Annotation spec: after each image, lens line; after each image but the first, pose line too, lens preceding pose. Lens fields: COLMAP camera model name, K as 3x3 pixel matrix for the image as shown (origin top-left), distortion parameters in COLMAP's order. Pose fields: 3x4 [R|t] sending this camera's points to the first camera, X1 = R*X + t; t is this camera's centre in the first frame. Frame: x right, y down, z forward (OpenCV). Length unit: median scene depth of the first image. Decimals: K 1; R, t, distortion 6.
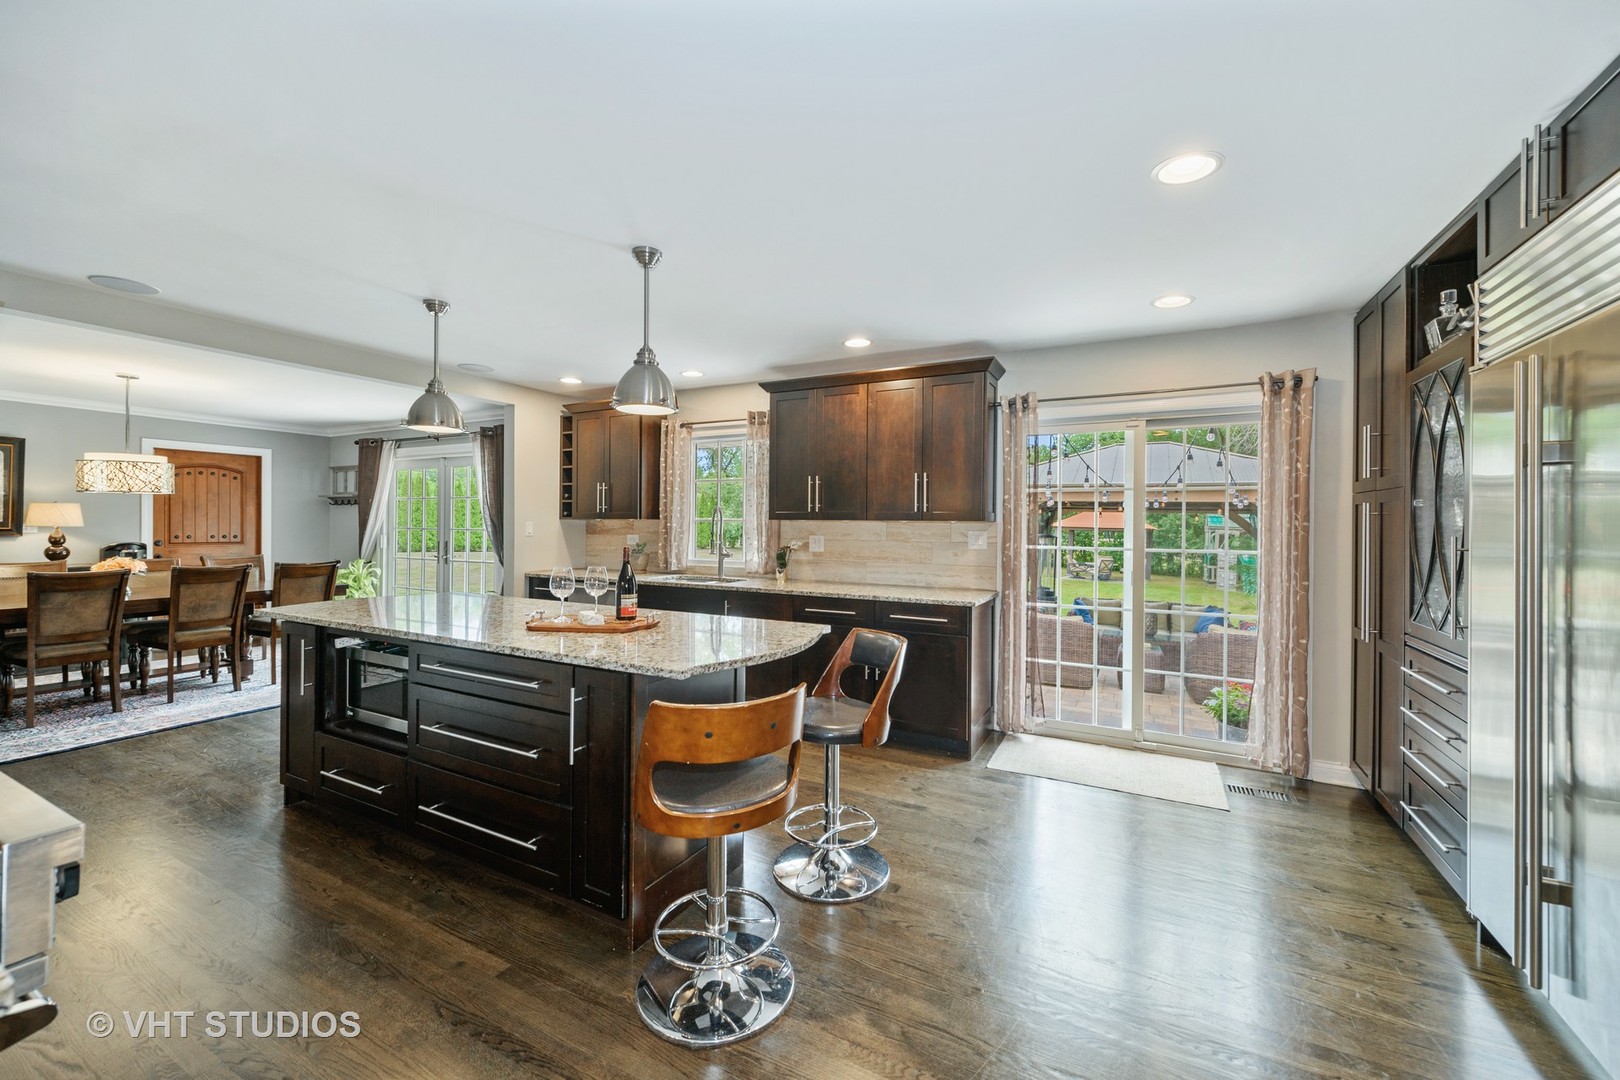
lens RADIAL K [[646.0, 0, 813.0], [0, 646.0, 531.4], [0, 0, 1]] dist [0.000556, -0.000339]
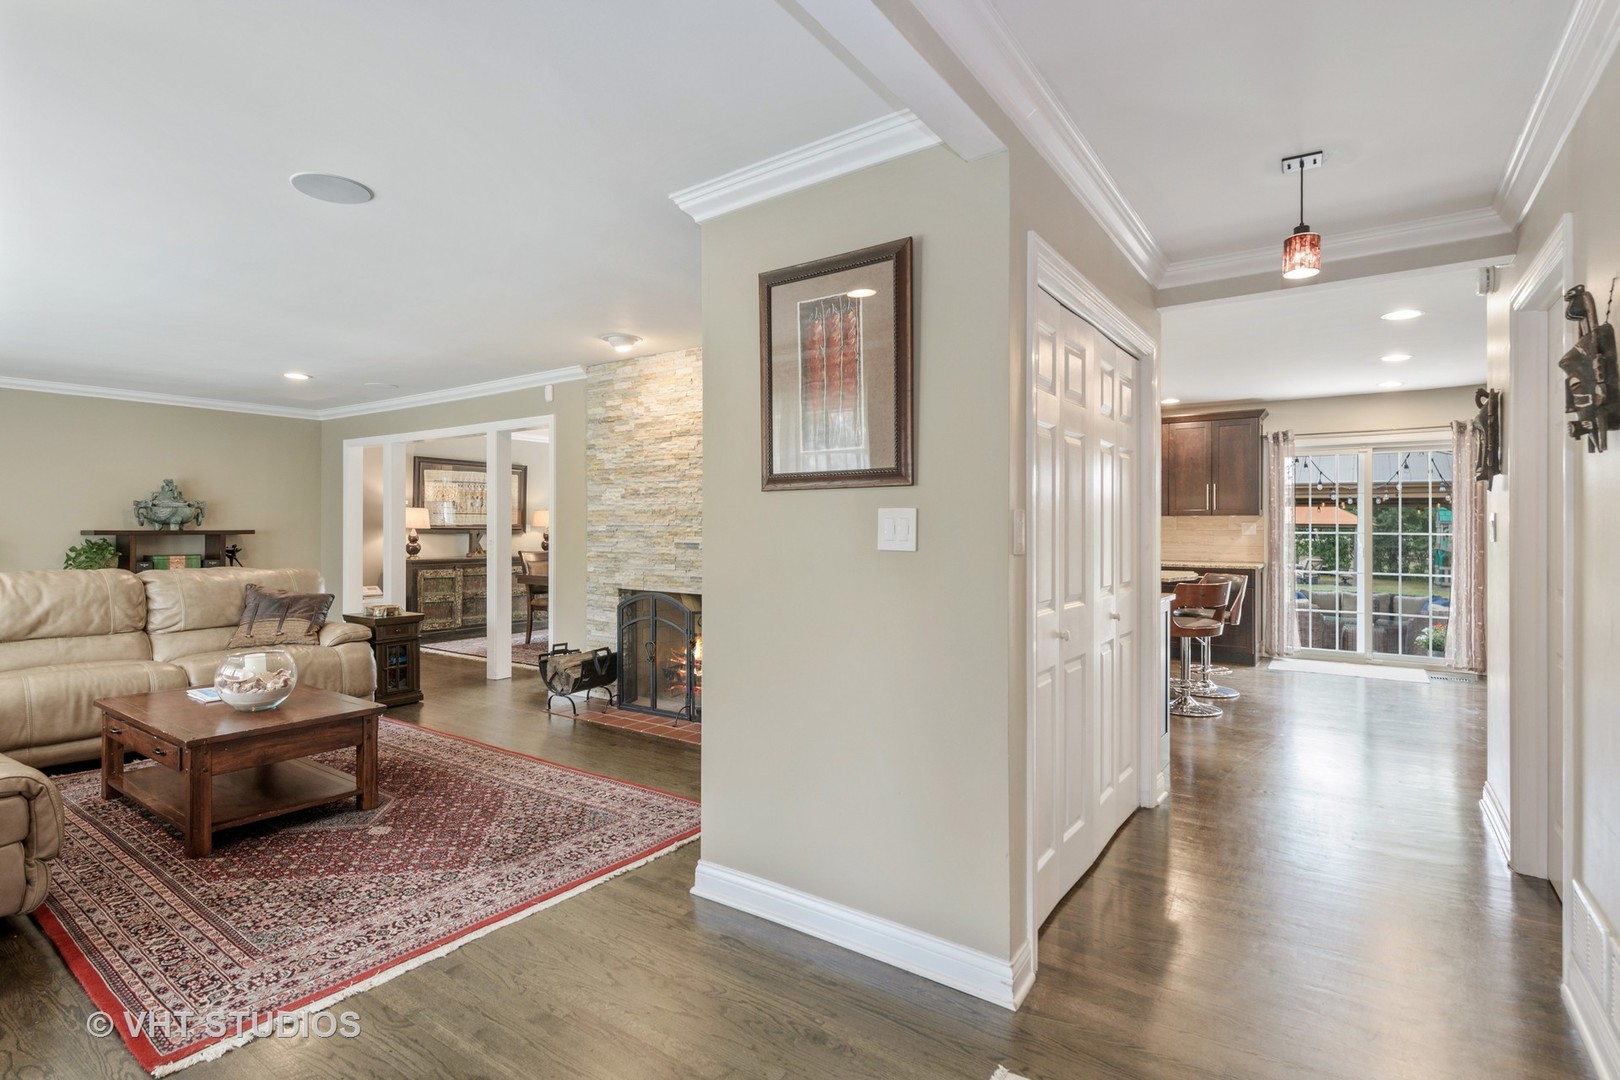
lens RADIAL K [[782.0, 0, 806.6], [0, 782.0, 522.1], [0, 0, 1]] dist [-0.017297, -0.000019]
pose [[0.989952, -0.009518, -0.141082, -0.309190], [0.008002, 0.999904, -0.011306, 0.006872], [0.141176, 0.010064, 0.989933, -0.559622]]
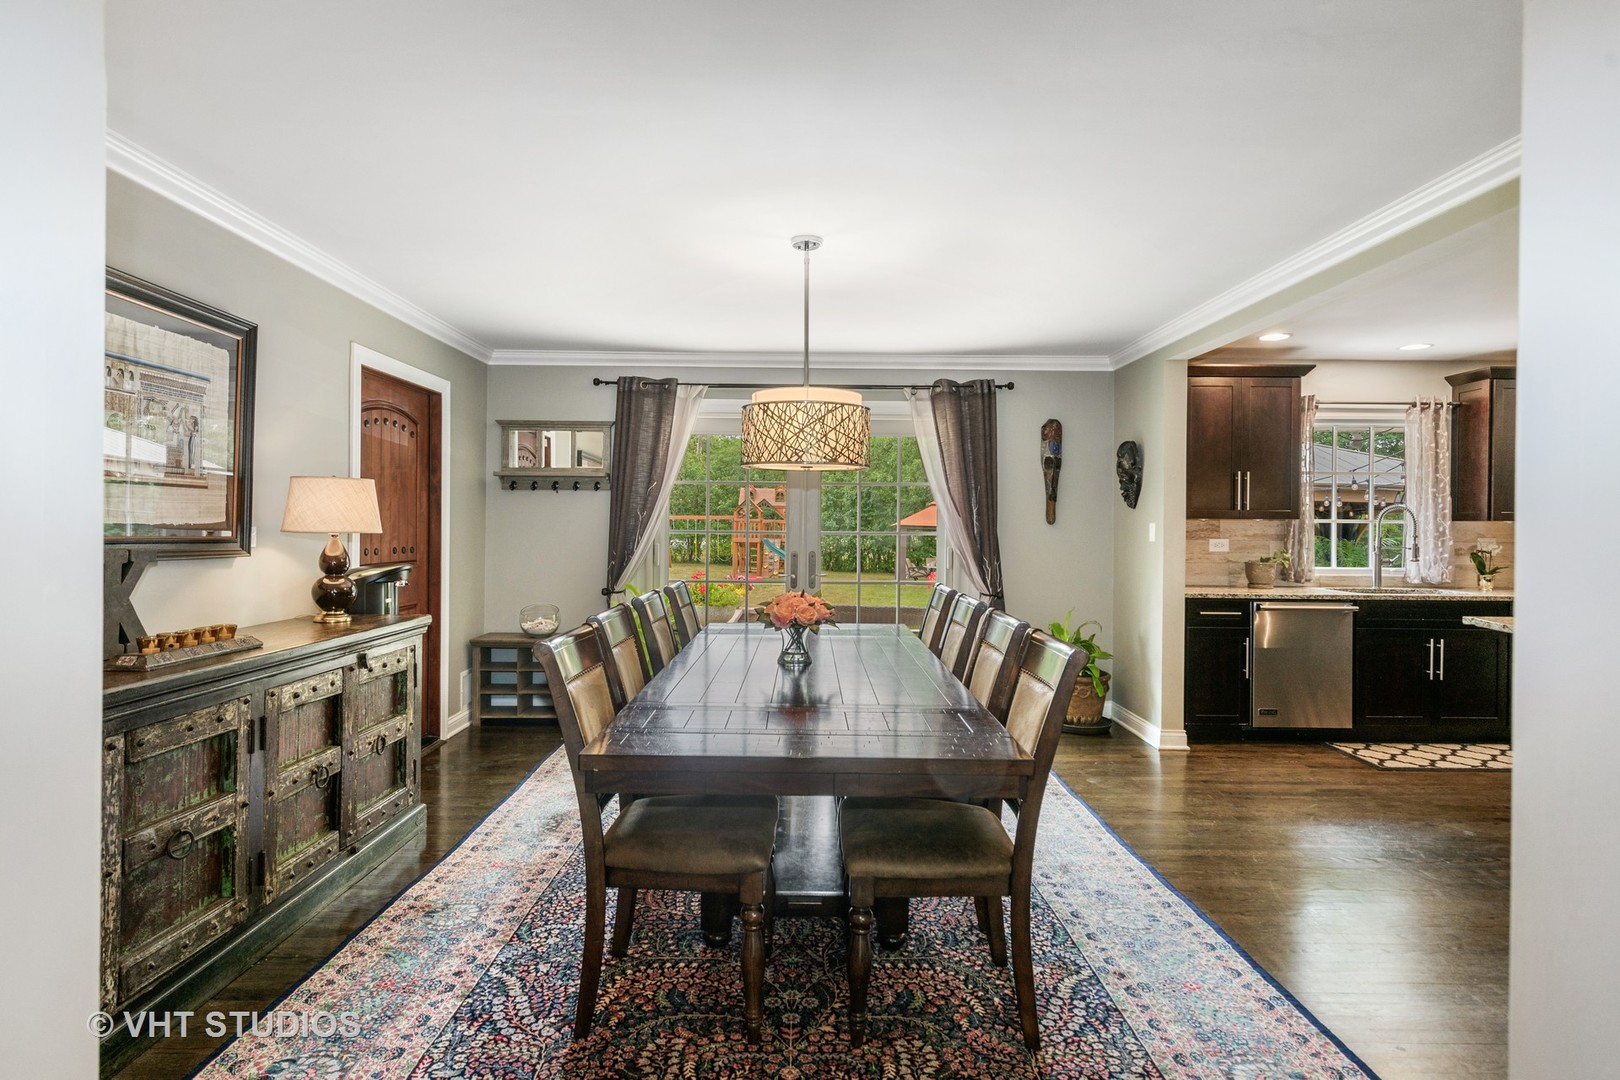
lens RADIAL K [[782.0, 0, 806.6], [0, 782.0, 522.1], [0, 0, 1]] dist [-0.017297, -0.000019]
pose [[0.884295, 0.000940, 0.466928, -0.994685], [0.000908, 0.999993, -0.003733, -0.010644], [-0.466928, 0.003725, 0.884288, 0.339099]]
